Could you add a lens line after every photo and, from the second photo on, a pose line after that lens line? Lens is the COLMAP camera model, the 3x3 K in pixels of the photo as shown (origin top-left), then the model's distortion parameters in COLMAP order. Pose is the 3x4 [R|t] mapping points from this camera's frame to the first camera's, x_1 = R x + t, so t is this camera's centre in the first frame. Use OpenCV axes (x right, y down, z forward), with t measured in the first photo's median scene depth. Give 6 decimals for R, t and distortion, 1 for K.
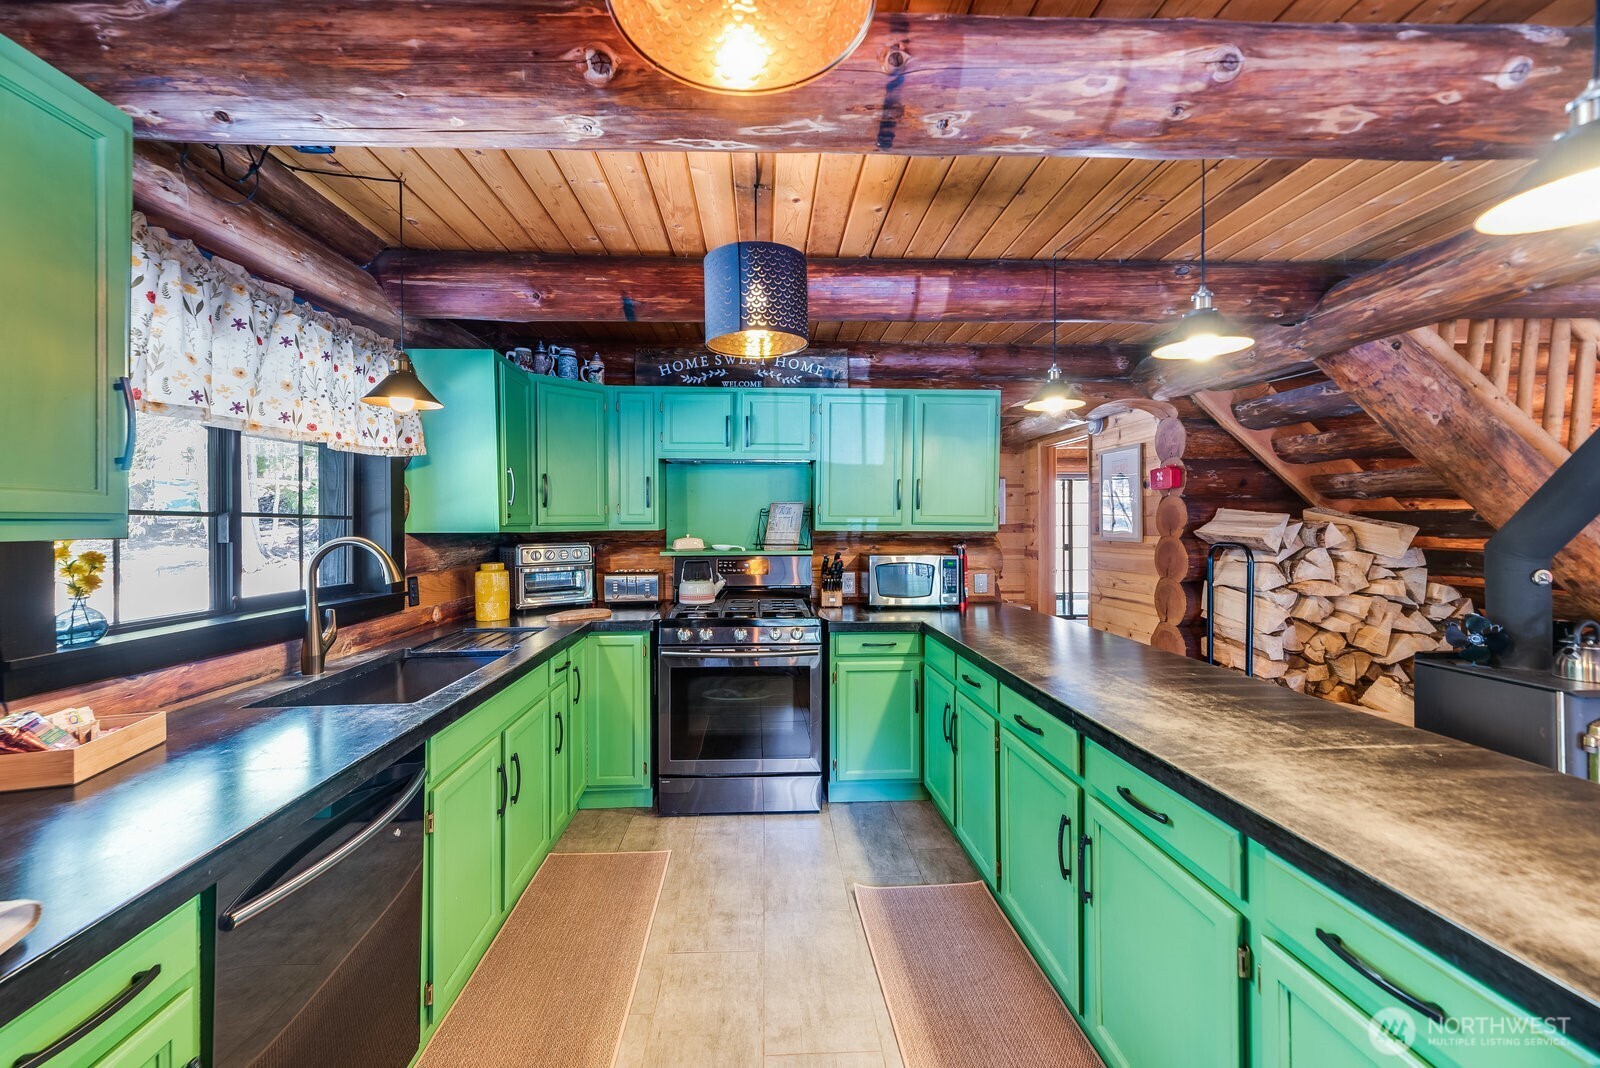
lens RADIAL K [[633.9, 0, 778.6], [0, 633.9, 532.4], [0, 0, 1]] dist [0.014025, -0.000452]
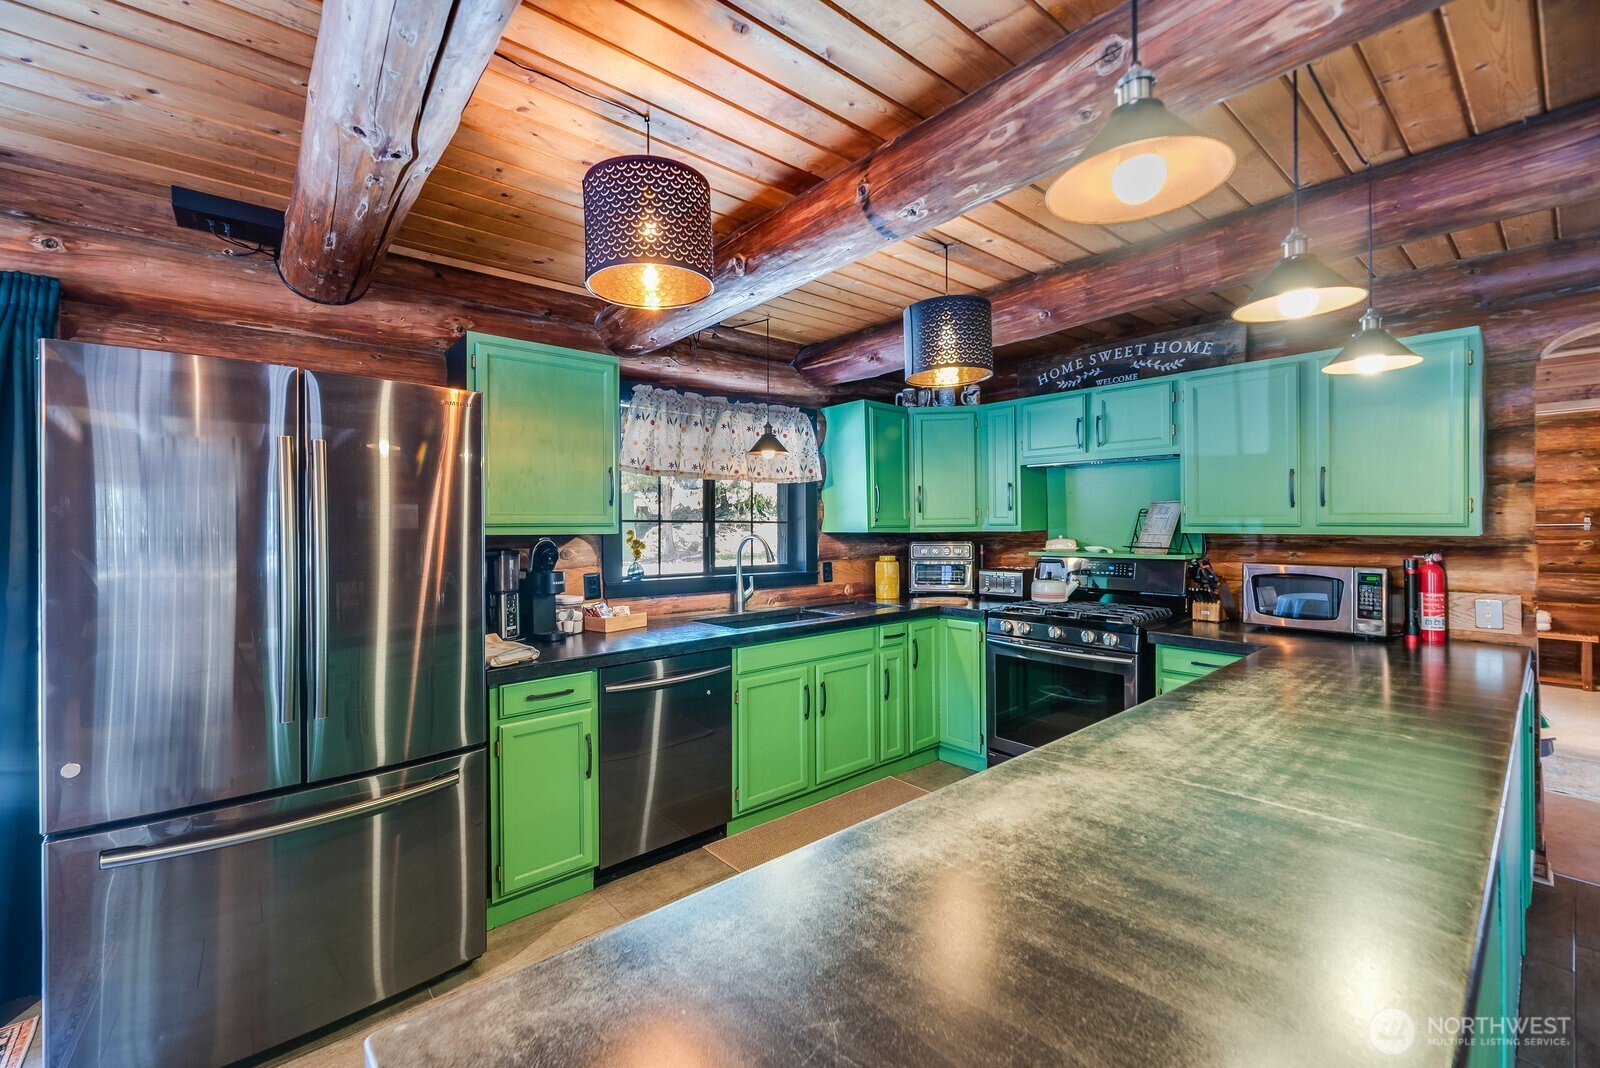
lens RADIAL K [[658.4, 0, 800.0], [0, 658.4, 534.0], [0, 0, 1]] dist [-0.001274, -0.000281]
pose [[0.620261, 0.008813, -0.784346, 0.777281], [-0.007174, 0.999959, 0.005563, -0.004158], [0.784363, 0.002176, 0.620299, 0.010105]]
